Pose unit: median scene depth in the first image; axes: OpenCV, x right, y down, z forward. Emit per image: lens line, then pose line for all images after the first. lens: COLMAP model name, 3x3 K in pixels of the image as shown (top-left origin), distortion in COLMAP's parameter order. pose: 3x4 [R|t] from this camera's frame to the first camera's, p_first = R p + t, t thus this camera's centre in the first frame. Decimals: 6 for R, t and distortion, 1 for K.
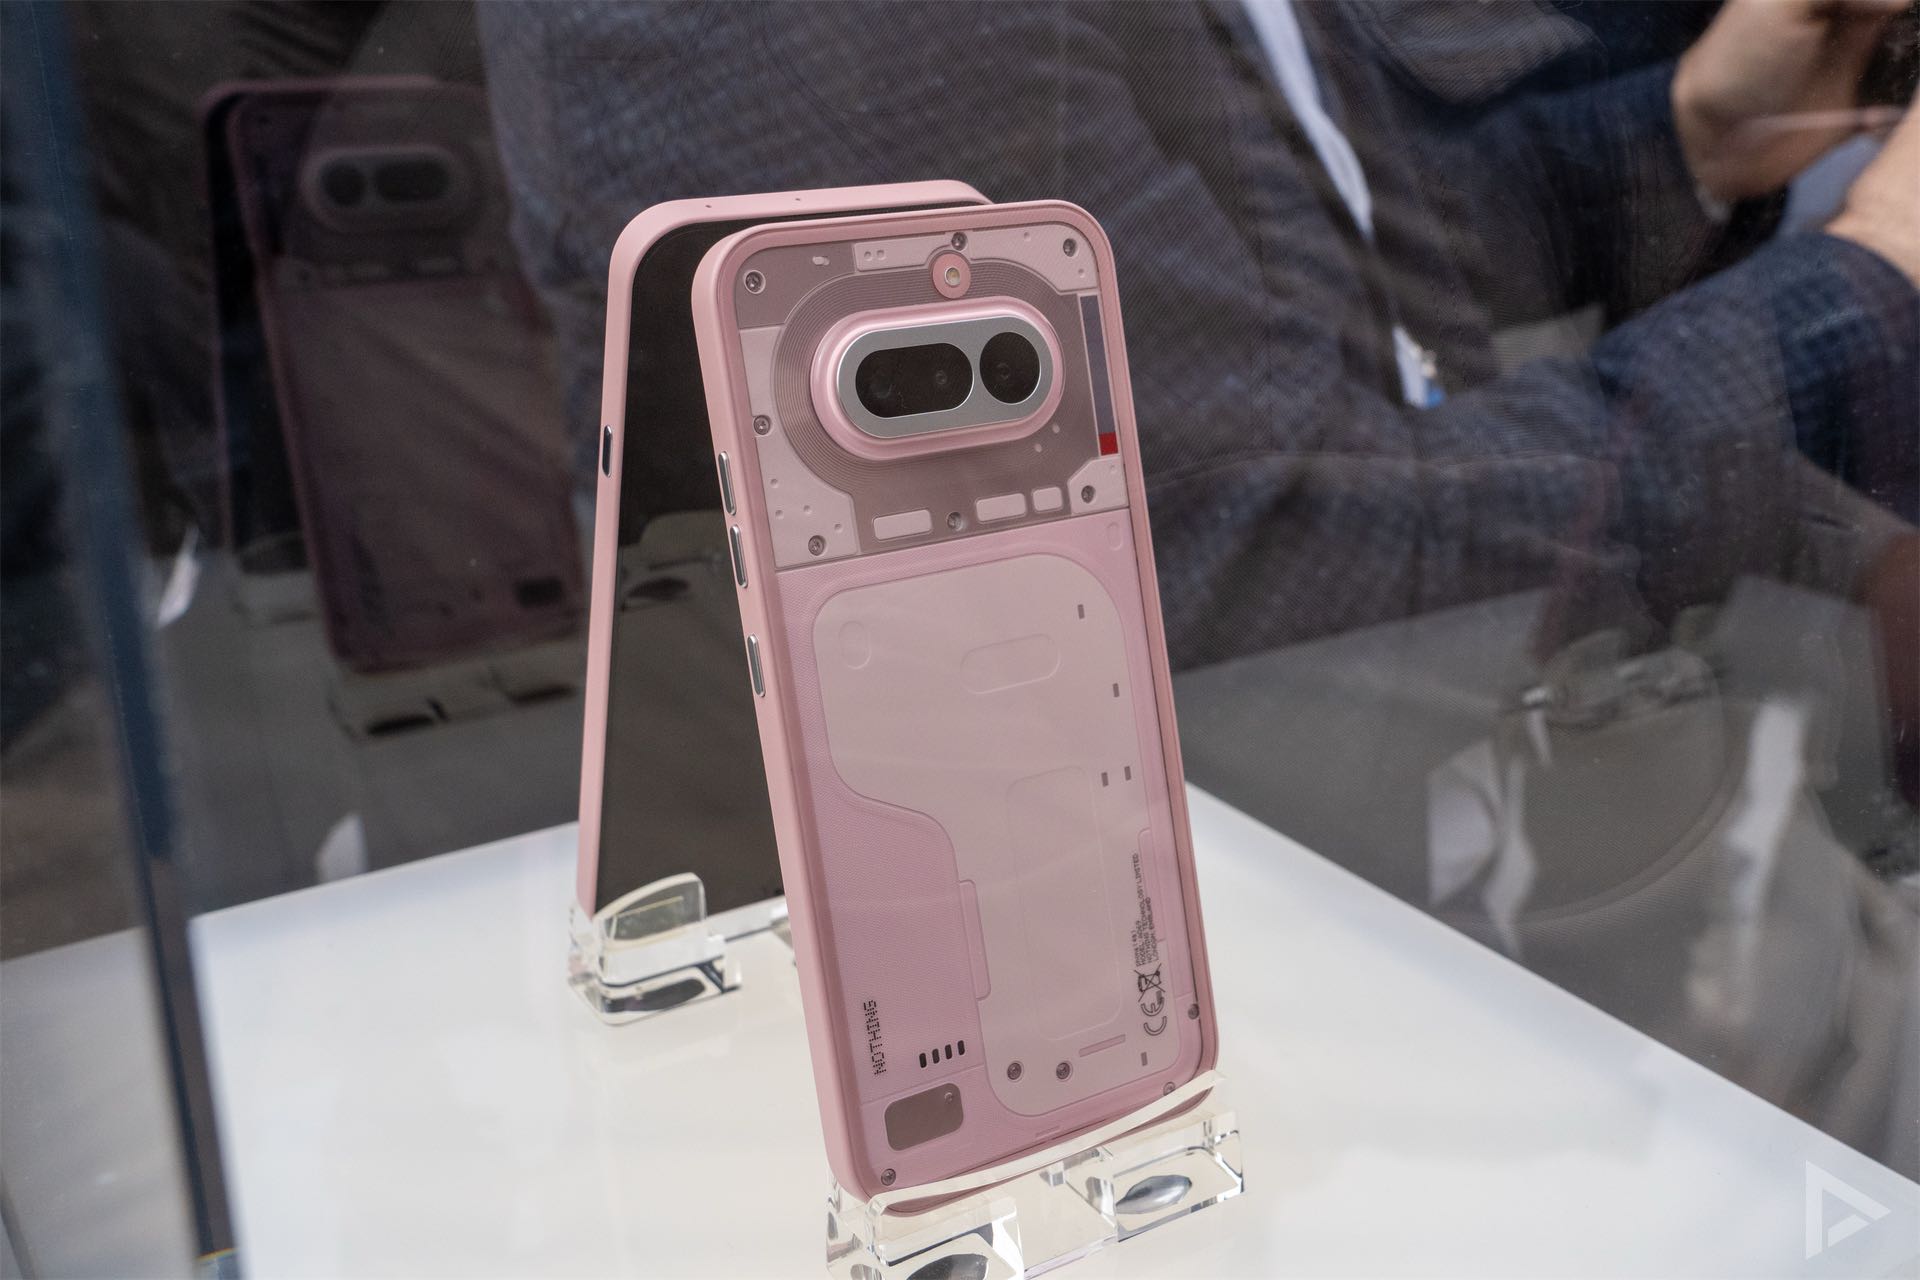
lens RADIAL K [[1967.7, 0, 964.8], [0, 1967.7, 647.7], [0, 0, 1]] dist [0.072033, 0.000000]
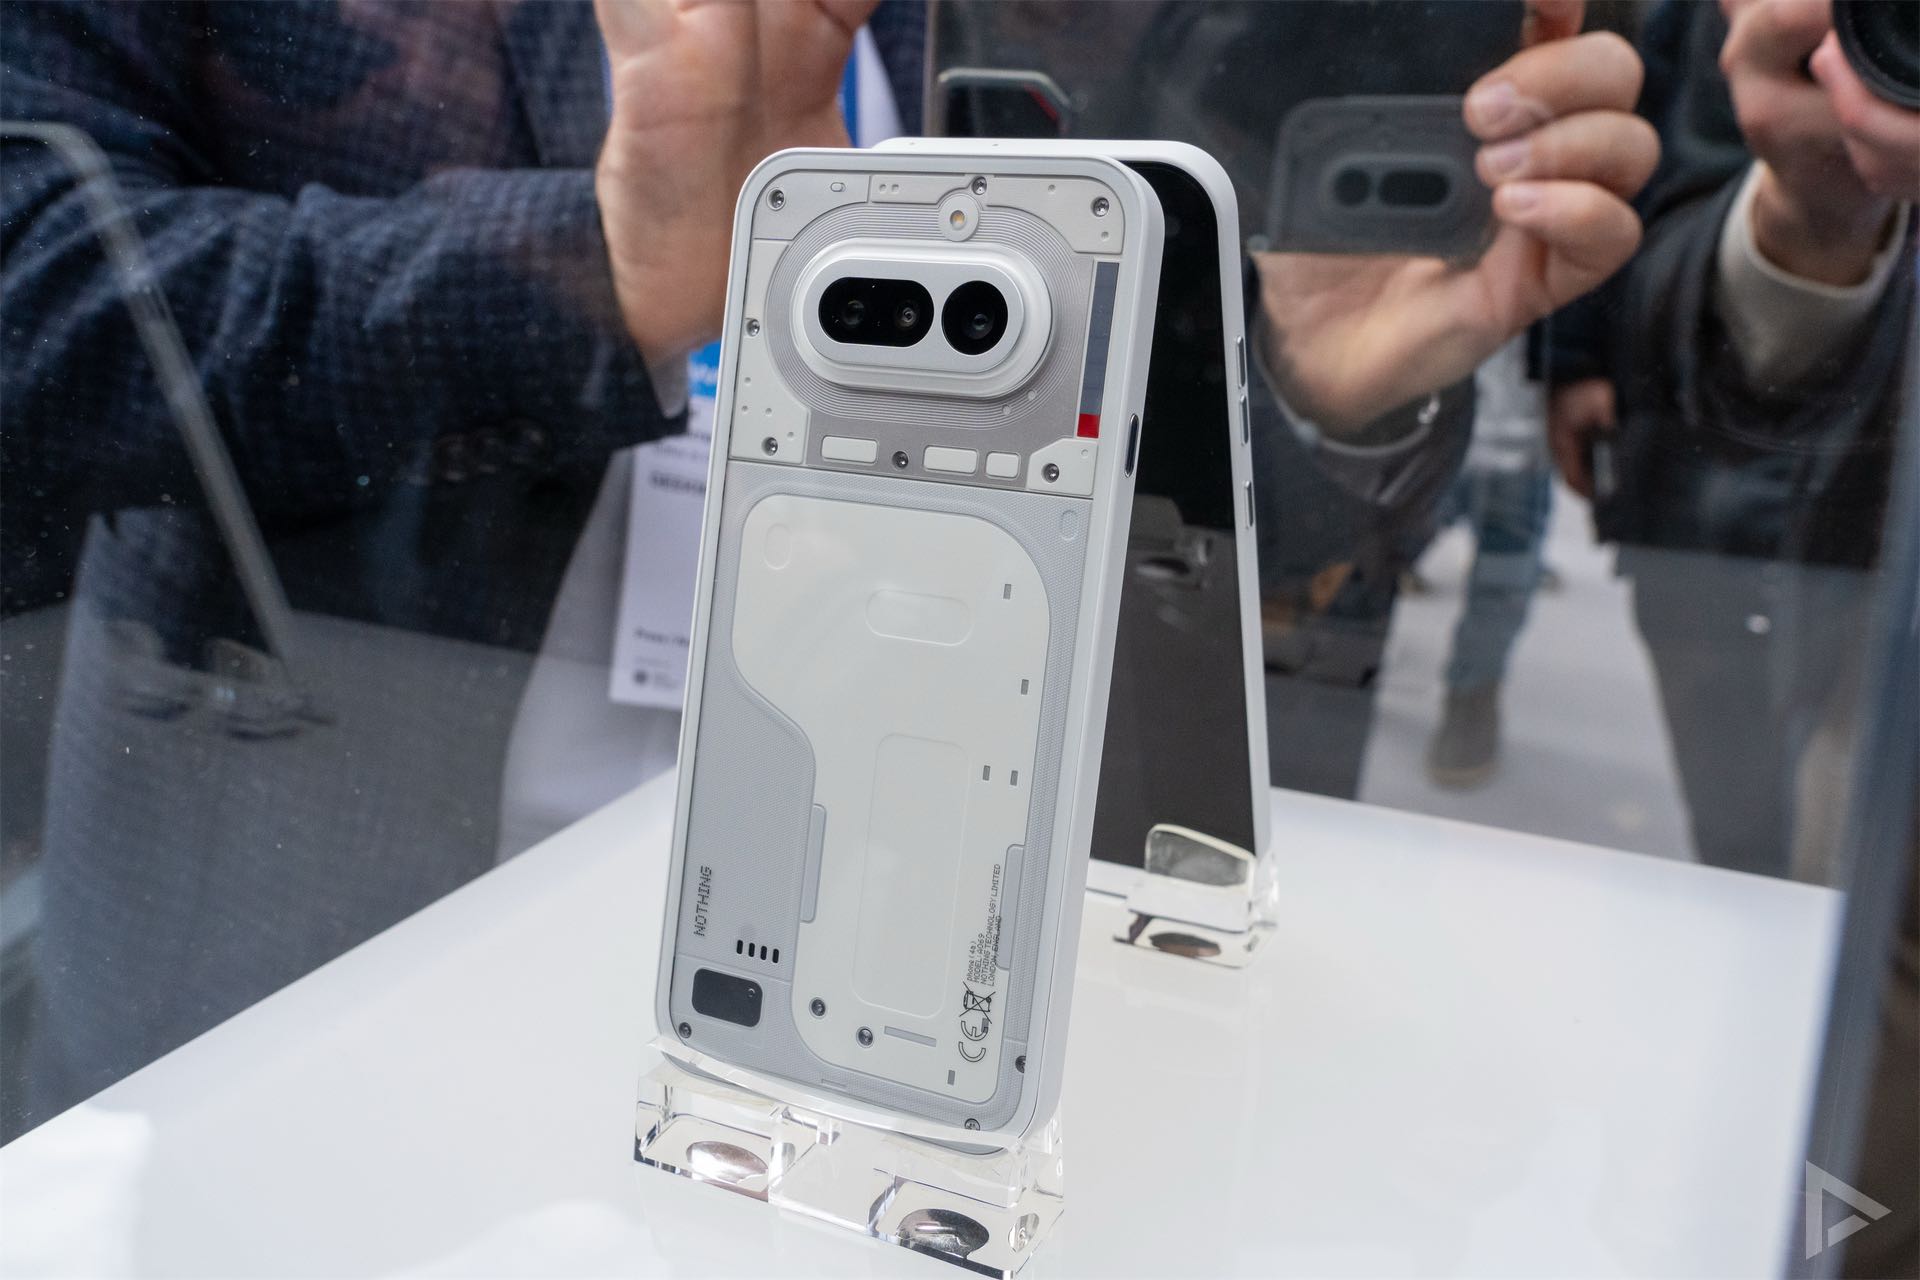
lens RADIAL K [[1799.4, 0, 964.0], [0, 1799.4, 639.7], [0, 0, 1]] dist [0.023866, 0.000000]
pose [[0.513951, 0.264583, -0.815996, 0.768993], [-0.286933, 0.949476, 0.127140, -0.101614], [0.808408, 0.168792, 0.563902, 0.517837]]
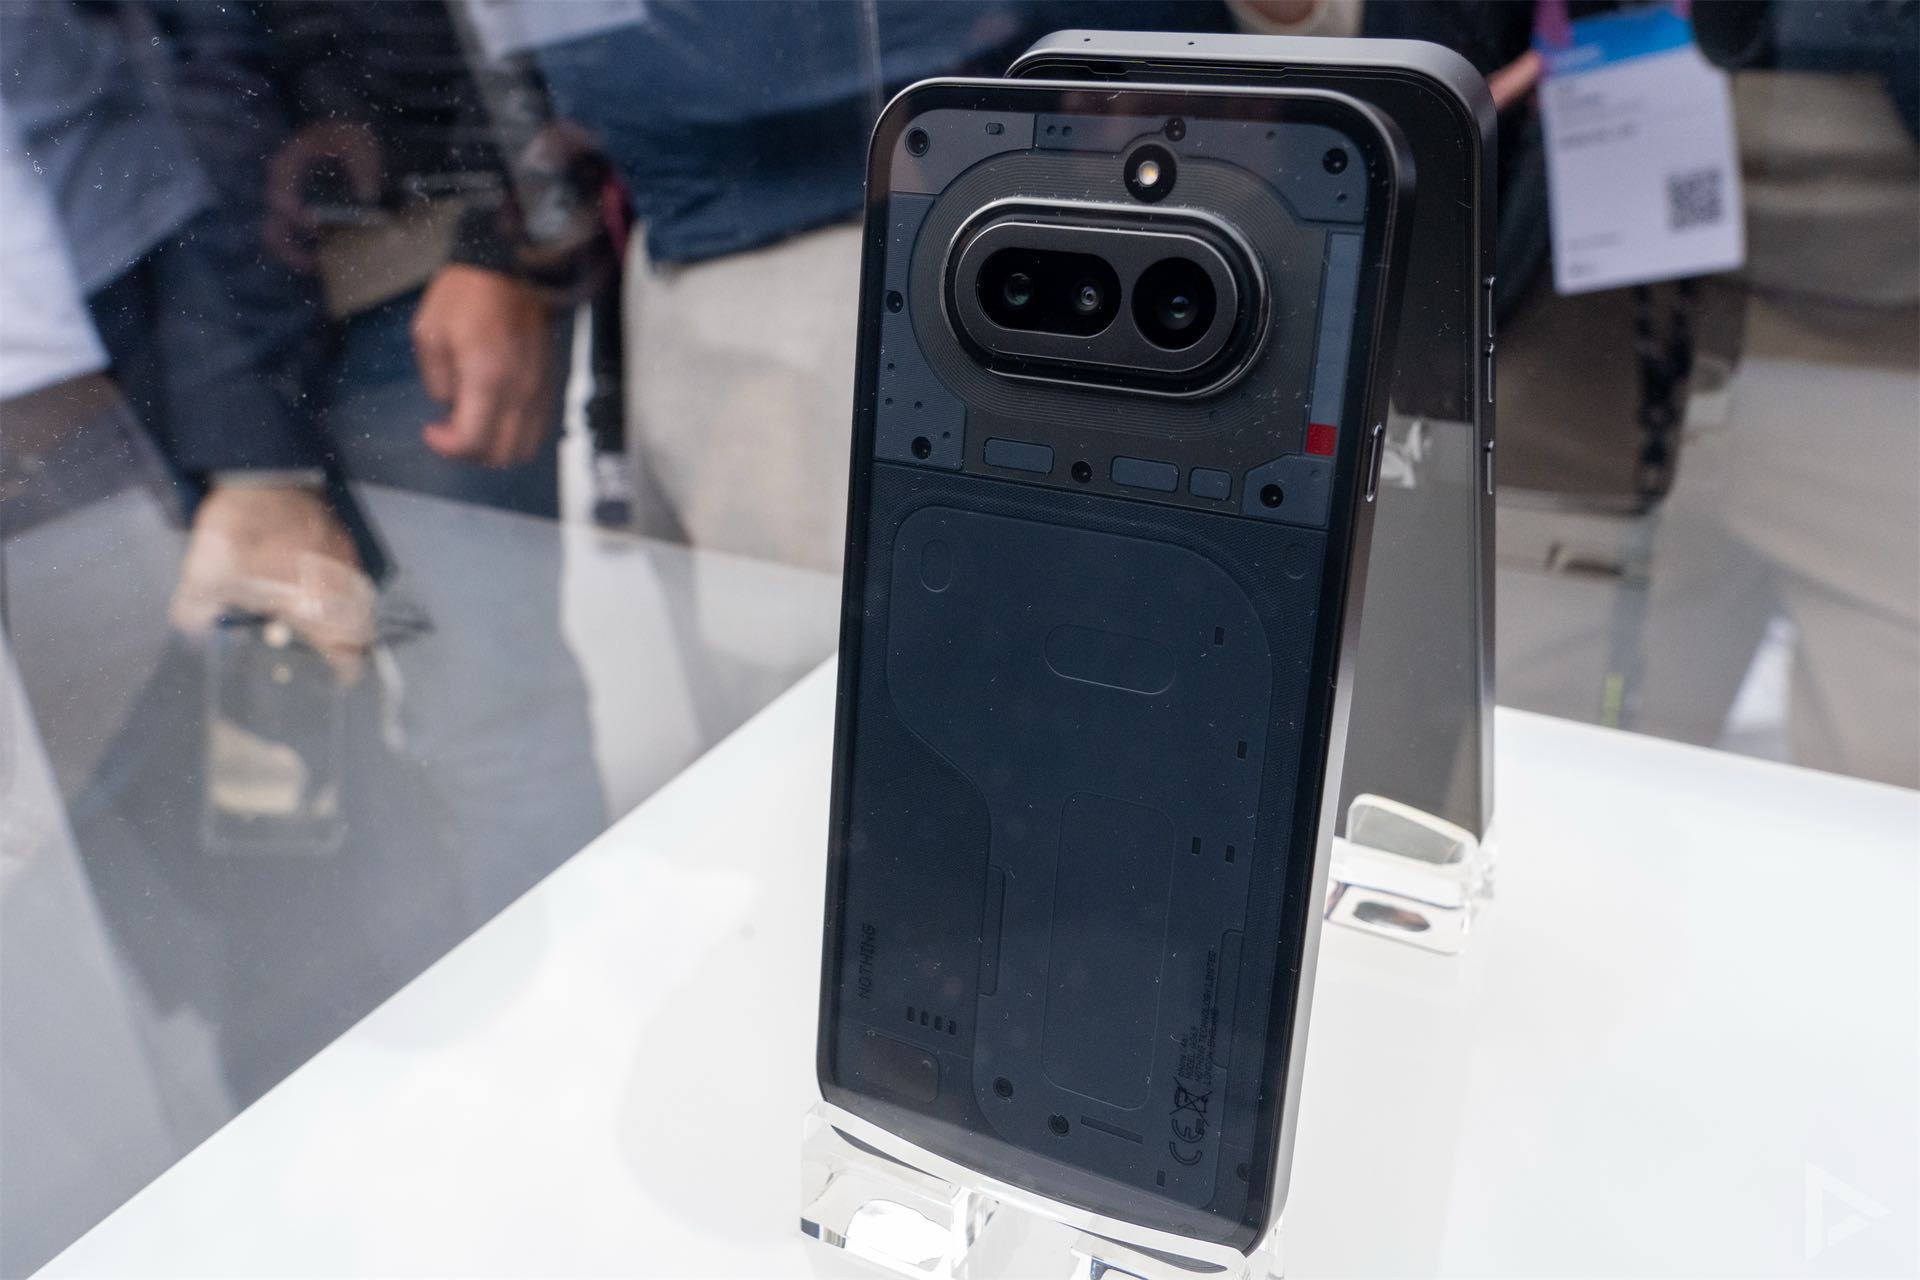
lens RADIAL K [[1797.9, 0, 961.0], [0, 1797.9, 644.5], [0, 0, 1]] dist [0.067070, 0.000000]
pose [[0.477531, 0.378303, -0.793001, 0.588227], [-0.242784, 0.924231, 0.294707, -0.204684], [0.844405, 0.051796, 0.533195, 0.548621]]
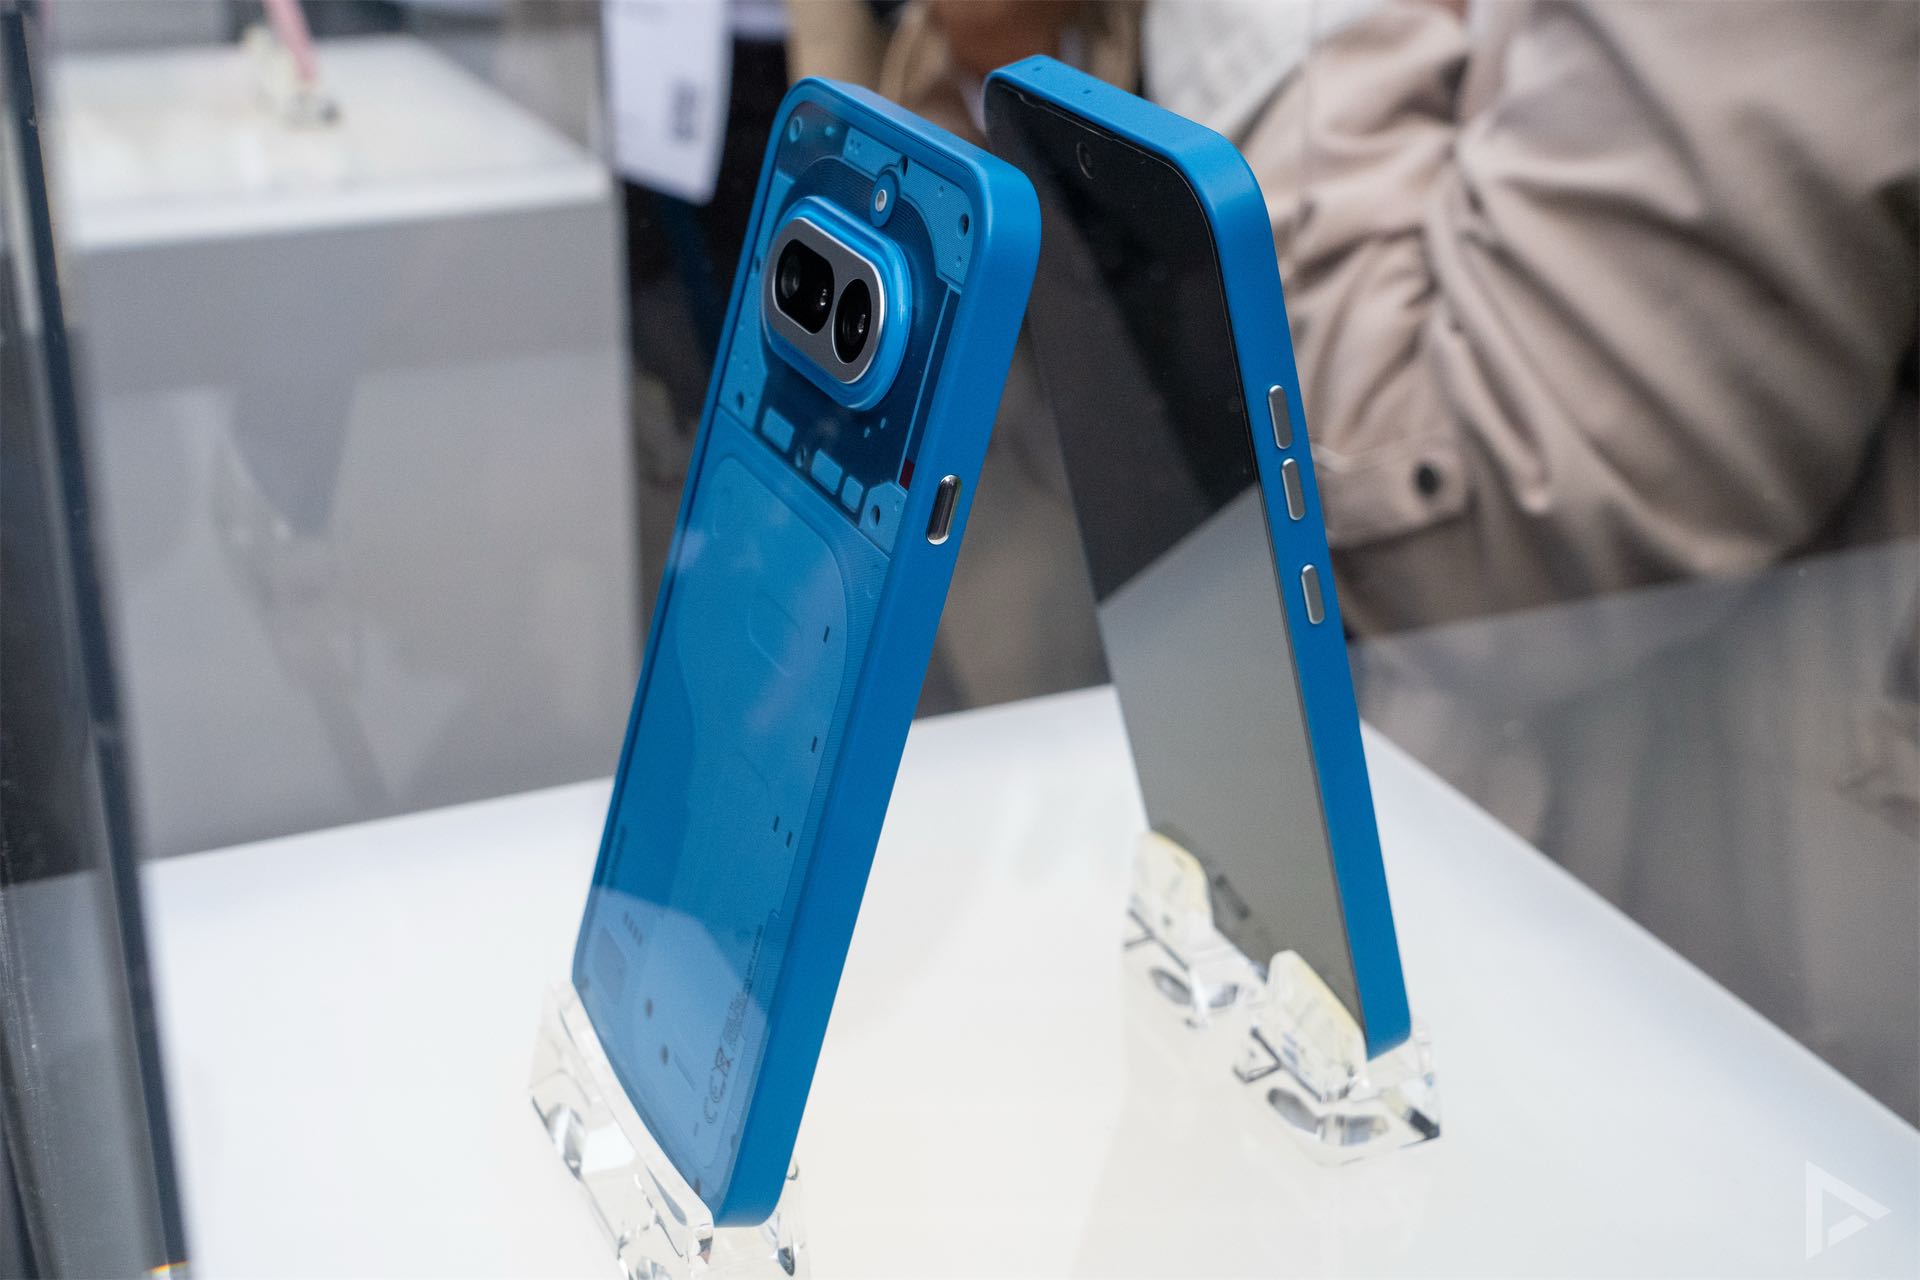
lens RADIAL K [[2557.8, 0, 959.7], [0, 2557.8, 632.5], [0, 0, 1]] dist [0.014722, 0.000000]
pose [[-0.118508, 0.404523, -0.906817, 1.036551], [-0.353369, 0.836283, 0.419239, -0.493705], [0.927947, 0.370124, 0.043840, 1.028723]]
